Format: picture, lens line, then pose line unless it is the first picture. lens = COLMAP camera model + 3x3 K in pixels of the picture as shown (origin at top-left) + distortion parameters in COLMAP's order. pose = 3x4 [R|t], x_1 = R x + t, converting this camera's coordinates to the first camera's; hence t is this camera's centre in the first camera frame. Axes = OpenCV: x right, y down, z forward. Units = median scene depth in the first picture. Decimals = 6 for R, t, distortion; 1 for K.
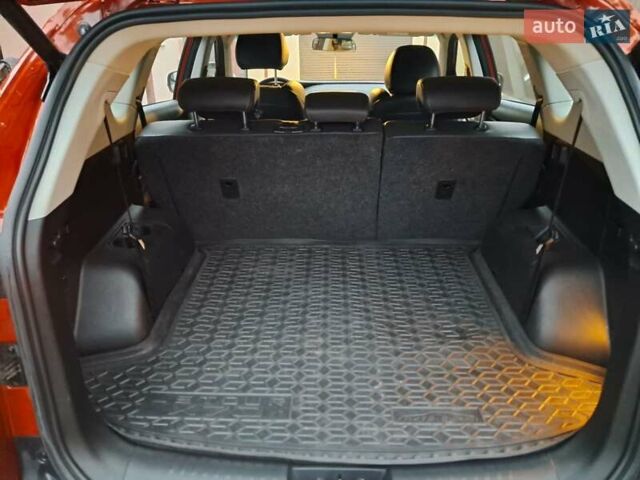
lens RADIAL K [[507.9, 0, 333.2], [0, 507.9, 239.6], [0, 0, 1]] dist [0.016216, 0.000728]
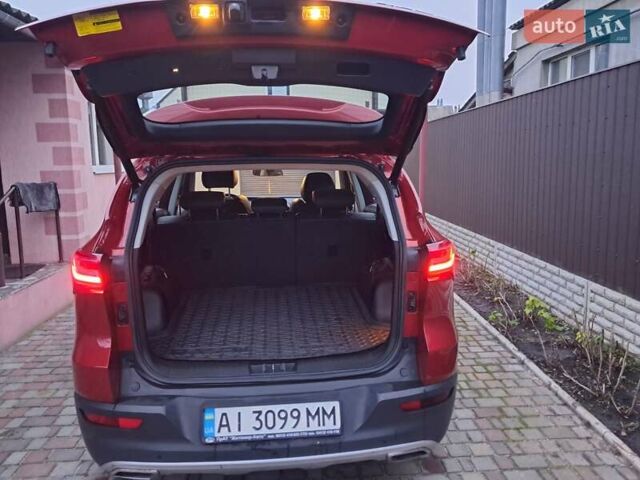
lens RADIAL K [[501.0, 0, 319.0], [0, 501.0, 236.0], [0, 0, 1]] dist [0.016974, -0.010083]
pose [[0.994939, -0.028133, 0.096465, 0.009802], [0.049573, 0.972473, -0.227680, 0.265408], [-0.087404, 0.231309, 0.968946, -0.733861]]
